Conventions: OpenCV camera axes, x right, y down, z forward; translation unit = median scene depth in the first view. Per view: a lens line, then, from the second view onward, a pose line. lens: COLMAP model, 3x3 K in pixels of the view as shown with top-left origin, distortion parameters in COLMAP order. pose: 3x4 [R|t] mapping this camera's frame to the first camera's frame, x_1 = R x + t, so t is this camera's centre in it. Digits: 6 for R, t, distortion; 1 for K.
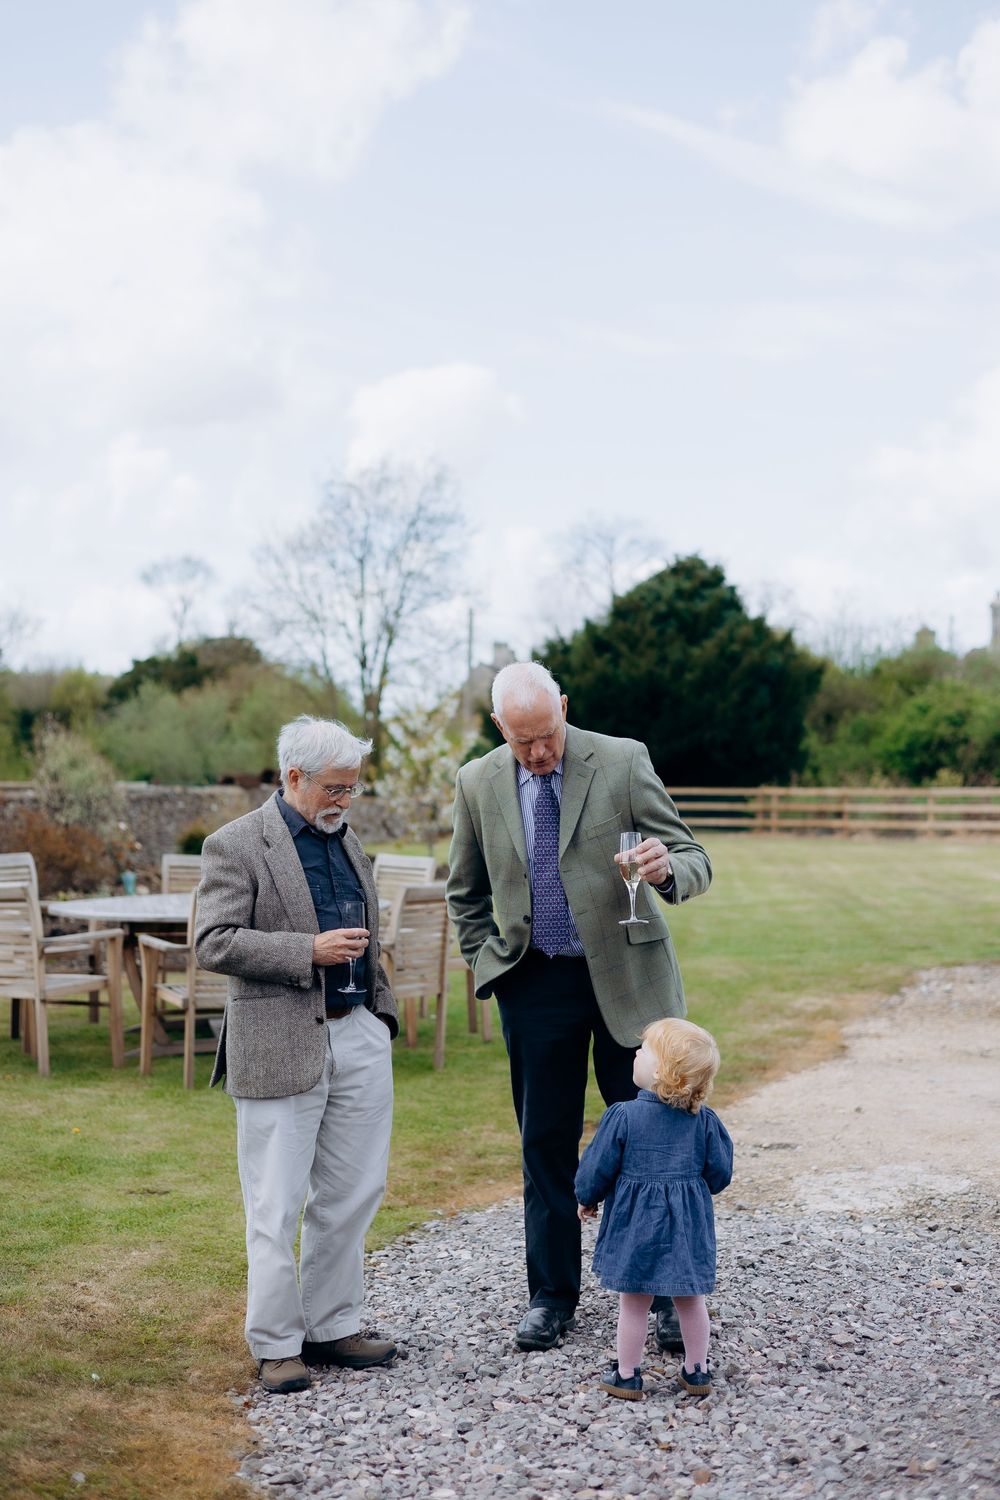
lens RADIAL K [[2191.8, 0, 497.7], [0, 2191.8, 750.7], [0, 0, 1]] dist [0.029371, 0.000000]
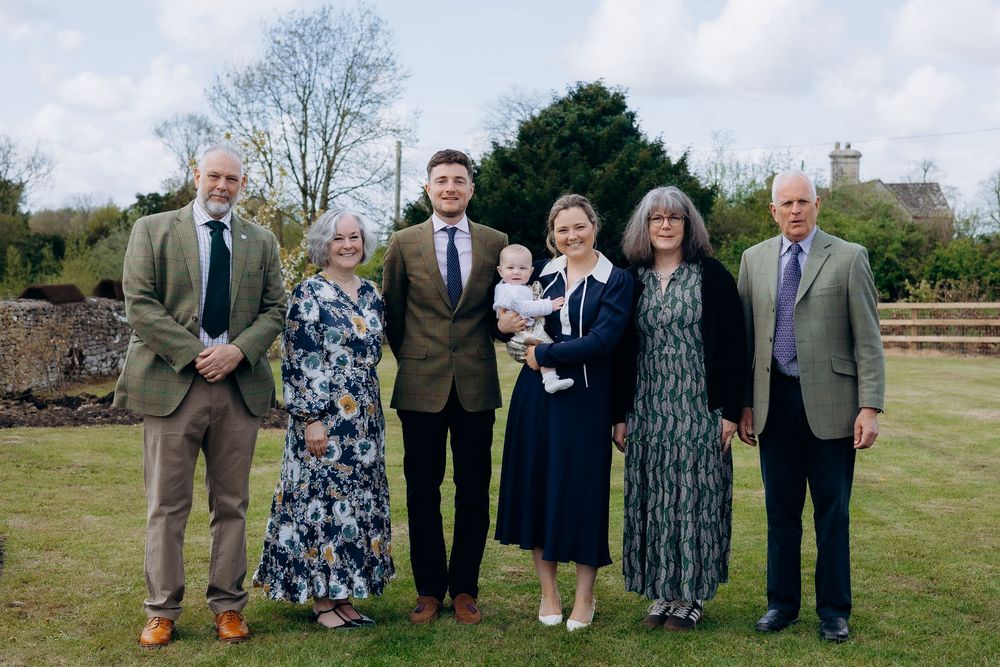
lens RADIAL K [[1461.2, 0, 500.7], [0, 1461.2, 333.3], [0, 0, 1]] dist [0.029371, 0.000000]
pose [[0.999675, 0.005029, 0.024982, 0.025374], [-0.005962, 0.999282, 0.037426, 0.005789], [-0.024776, -0.037563, 0.998987, 0.279539]]
